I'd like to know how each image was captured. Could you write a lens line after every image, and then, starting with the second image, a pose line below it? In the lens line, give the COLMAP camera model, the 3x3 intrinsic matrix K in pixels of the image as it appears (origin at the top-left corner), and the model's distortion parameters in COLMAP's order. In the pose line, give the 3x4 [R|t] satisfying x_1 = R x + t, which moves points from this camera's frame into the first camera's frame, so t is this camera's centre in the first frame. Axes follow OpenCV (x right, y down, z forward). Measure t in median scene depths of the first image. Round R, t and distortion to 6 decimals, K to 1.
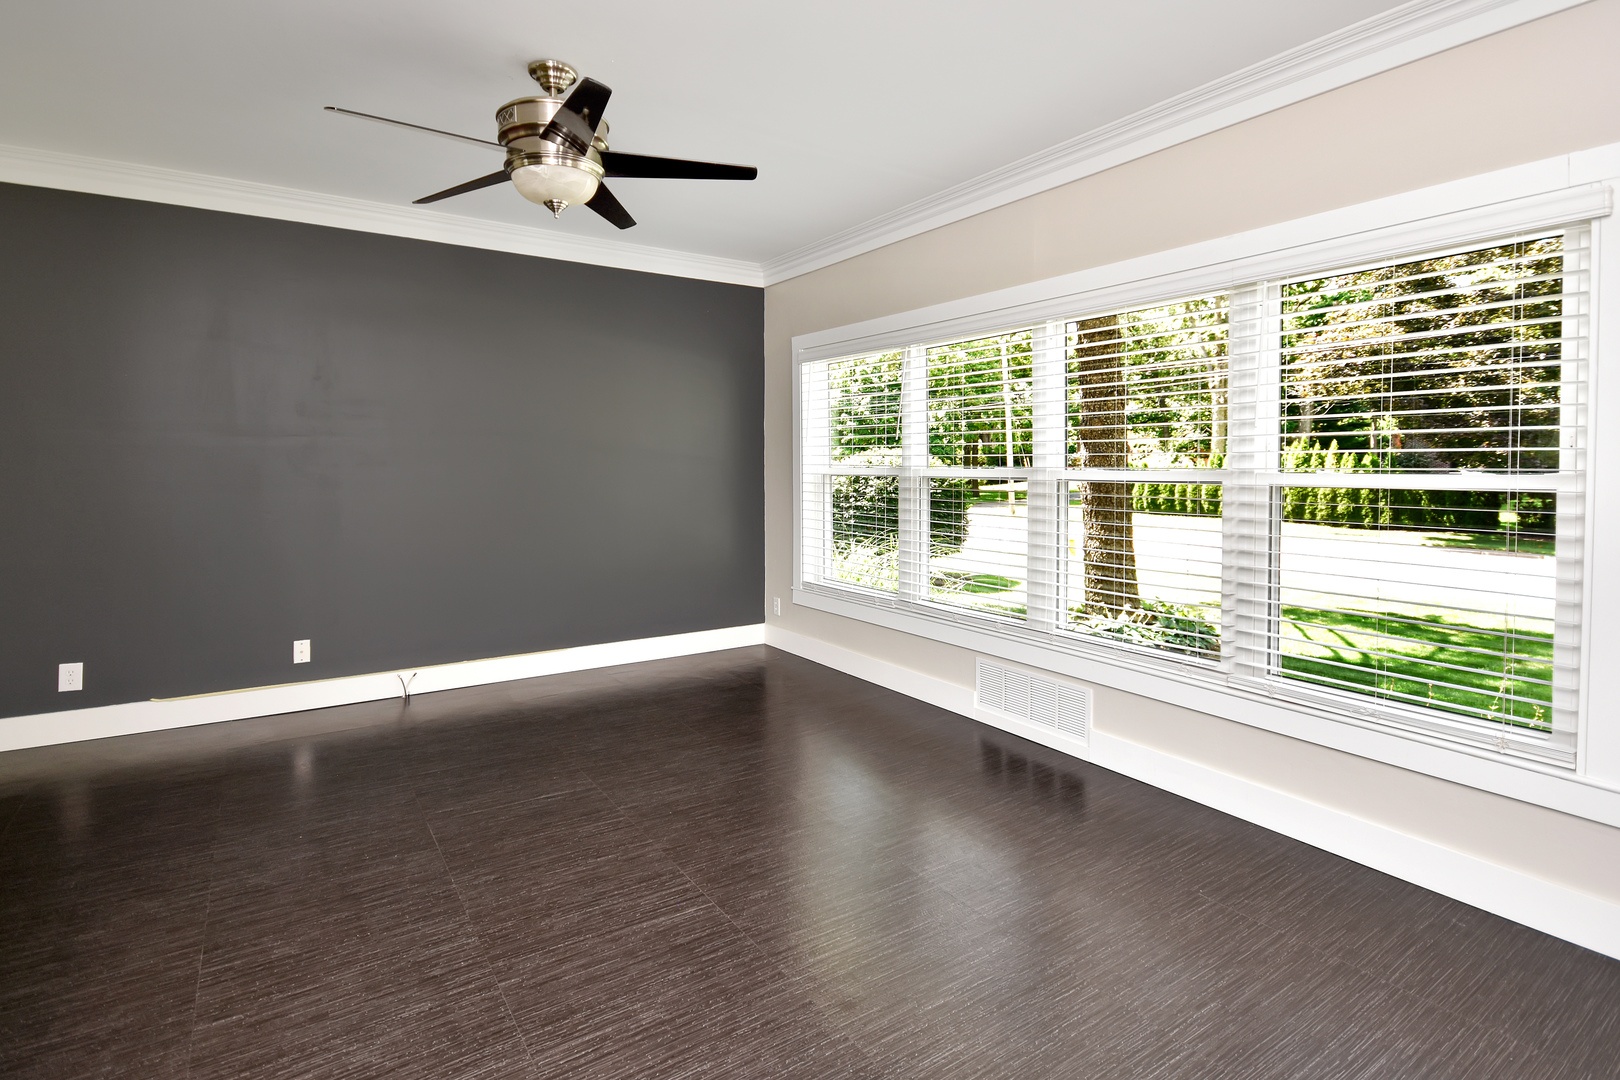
lens RADIAL K [[819.7, 0, 808.9], [0, 819.7, 479.9], [0, 0, 1]] dist [0.019251, -0.000578]
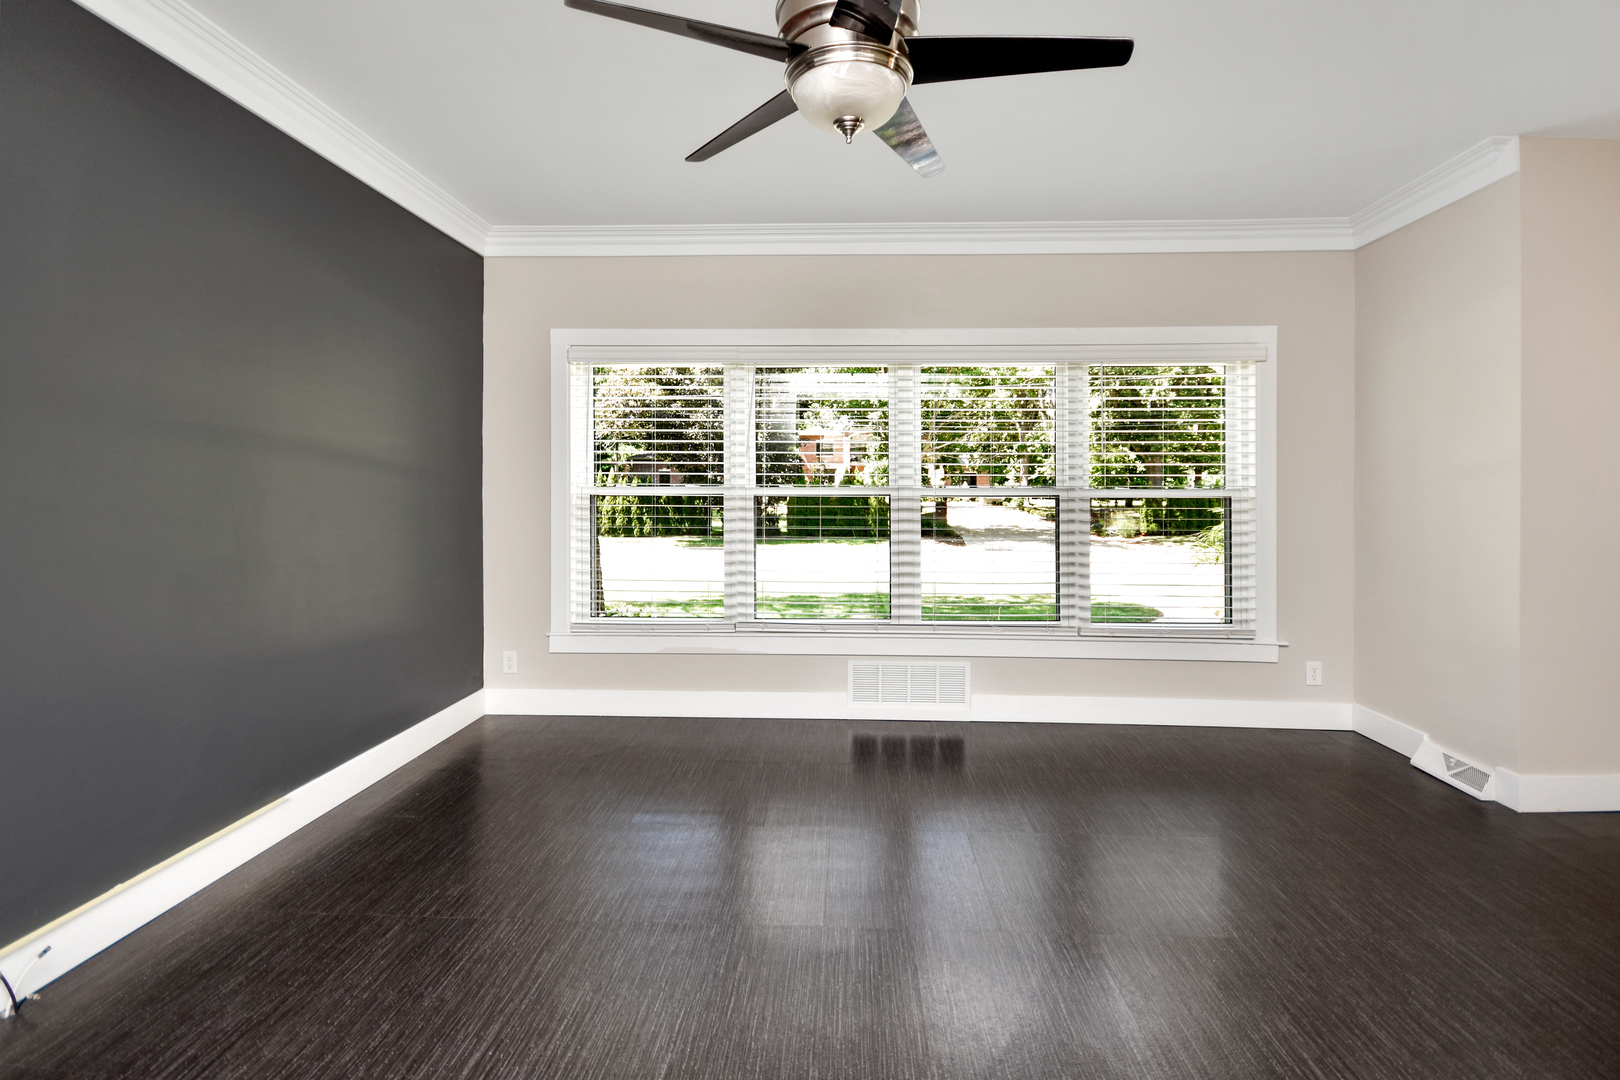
lens RADIAL K [[736.5, 0, 828.0], [0, 736.5, 493.8], [0, 0, 1]] dist [0.008058, -0.006511]
pose [[0.589732, -0.007582, 0.807563, -0.569469], [0.015681, 0.999875, -0.002064, -0.003908], [-0.807447, 0.013881, 0.589777, 0.424241]]
